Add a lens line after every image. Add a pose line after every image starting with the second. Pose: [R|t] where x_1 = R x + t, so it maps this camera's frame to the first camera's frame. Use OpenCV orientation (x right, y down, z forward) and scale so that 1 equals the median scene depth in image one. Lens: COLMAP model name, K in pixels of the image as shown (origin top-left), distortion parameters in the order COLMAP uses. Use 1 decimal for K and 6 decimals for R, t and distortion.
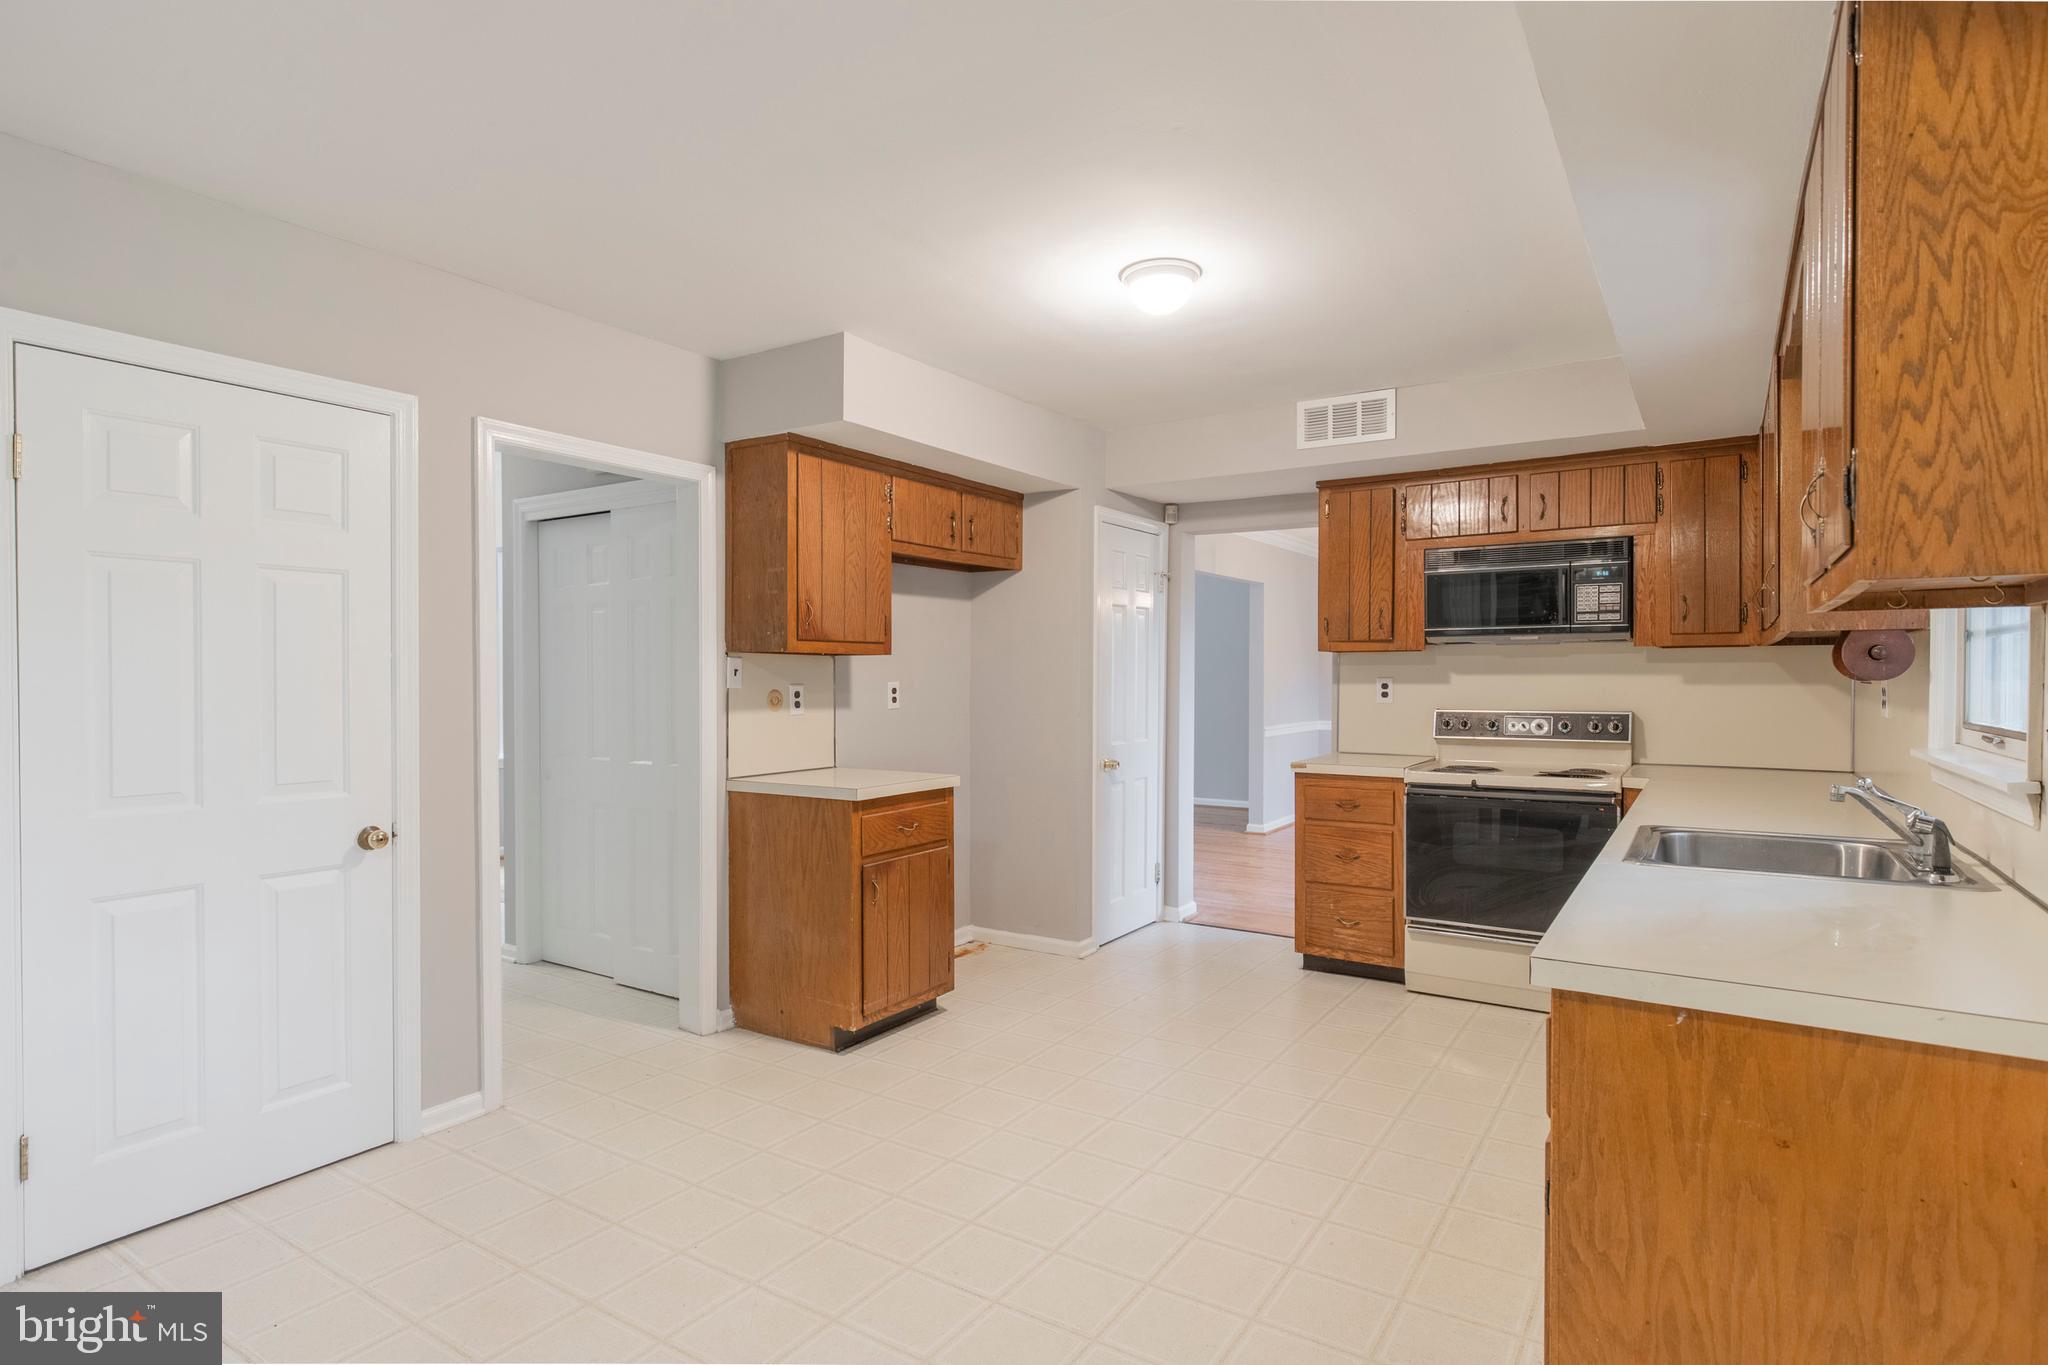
lens RADIAL K [[1057.8, 0, 1024.5], [0, 1057.8, 685.2], [0, 0, 1]] dist [0.000937, -0.000958]
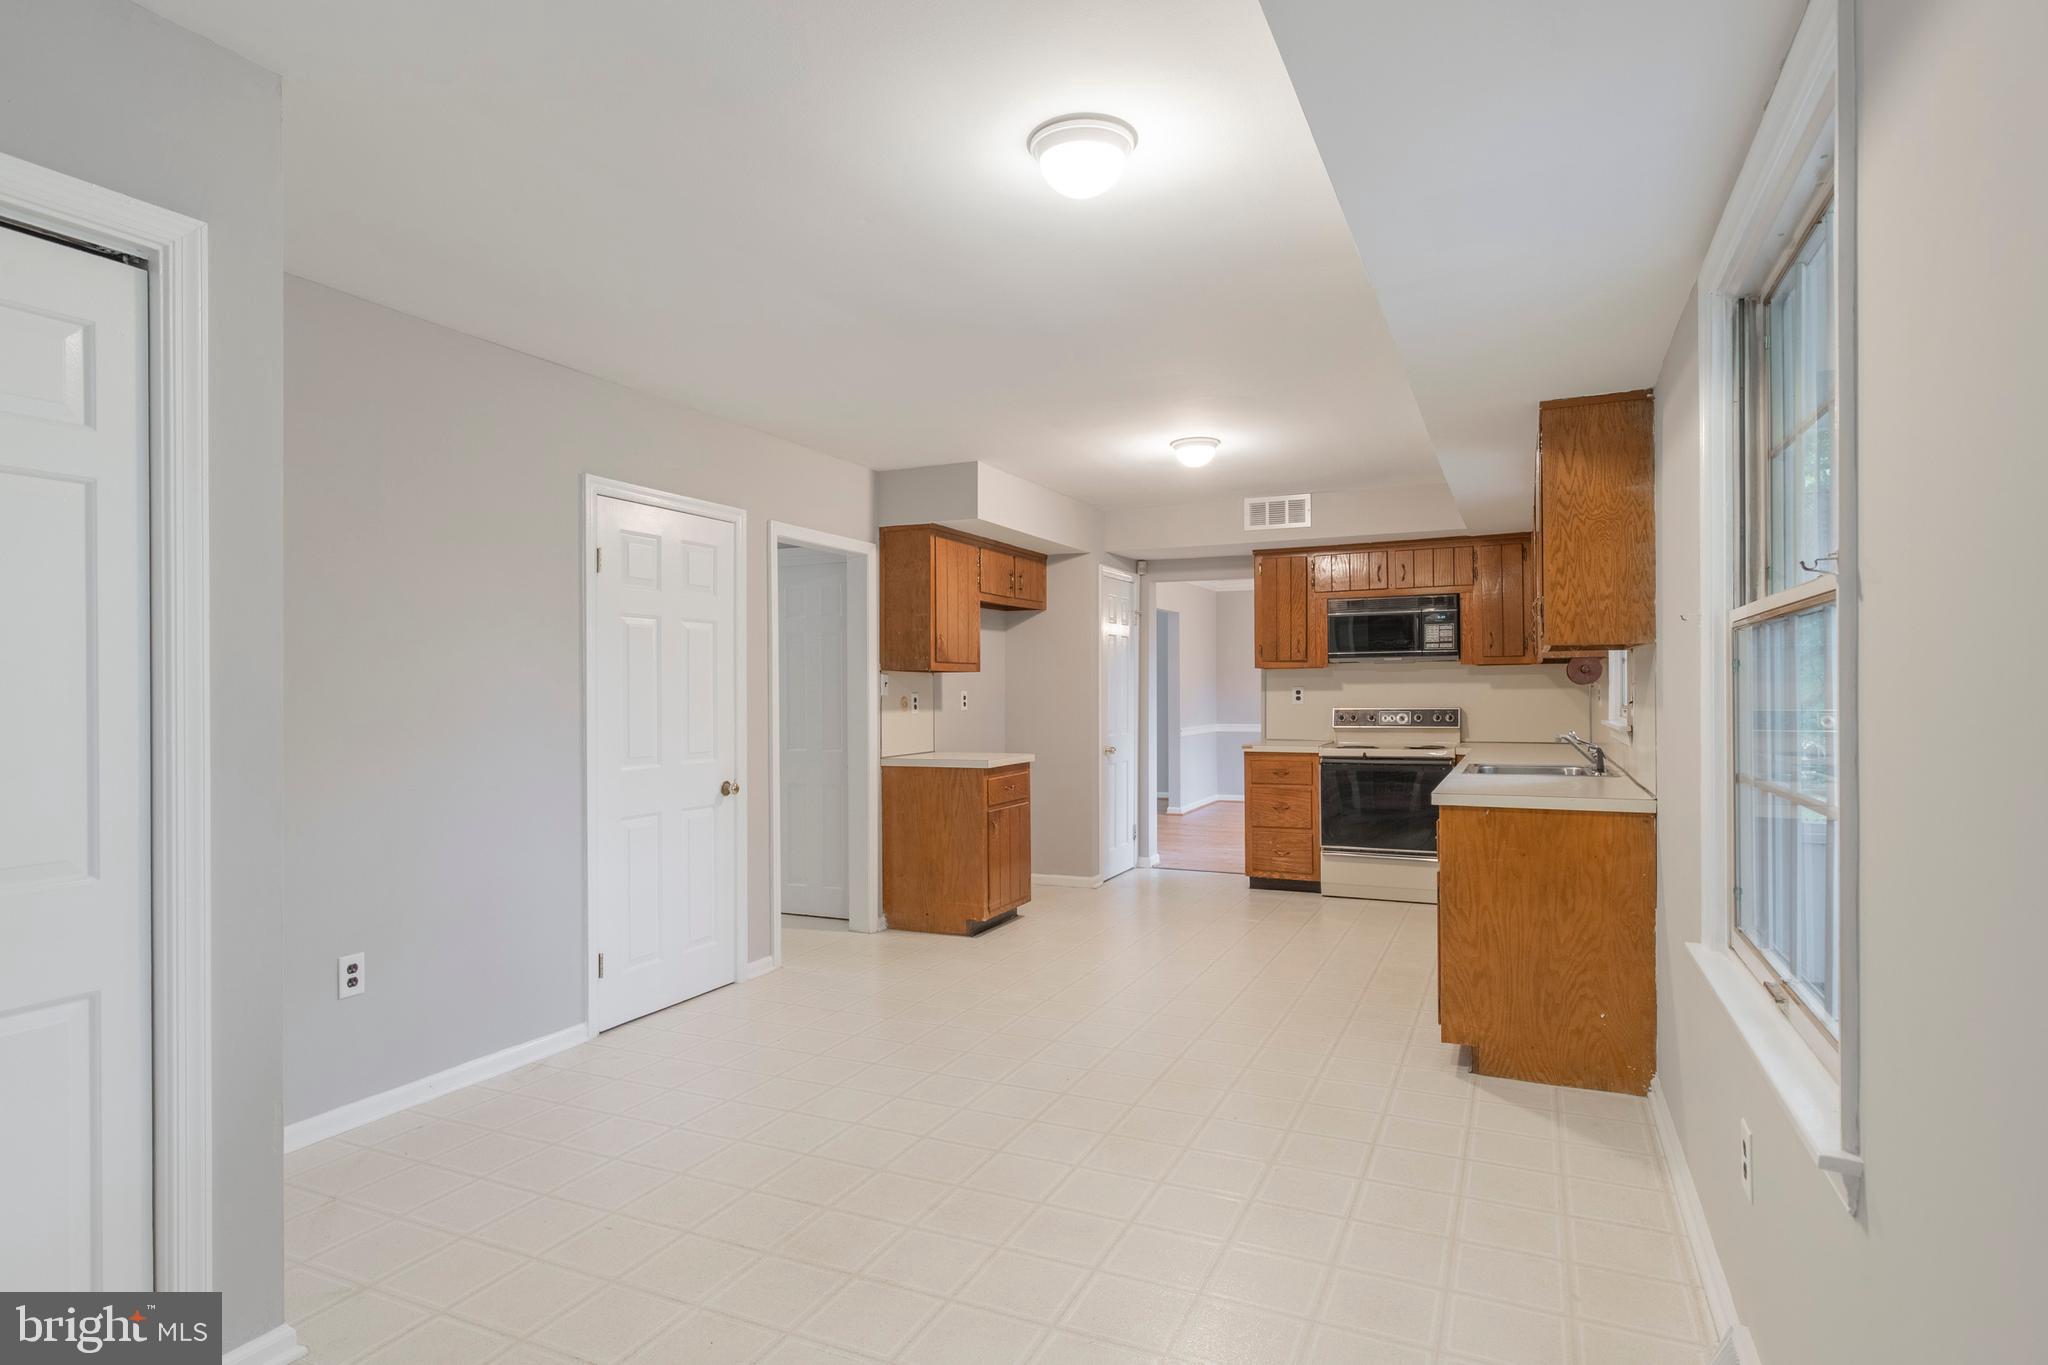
lens RADIAL K [[1076.0, 0, 1025.3], [0, 1076.0, 684.3], [0, 0, 1]] dist [-0.003540, 0.000290]
pose [[0.989574, -0.005033, 0.143935, -0.284855], [0.007204, 0.999868, -0.014565, 0.010337], [-0.143843, 0.015450, 0.989480, -0.470056]]
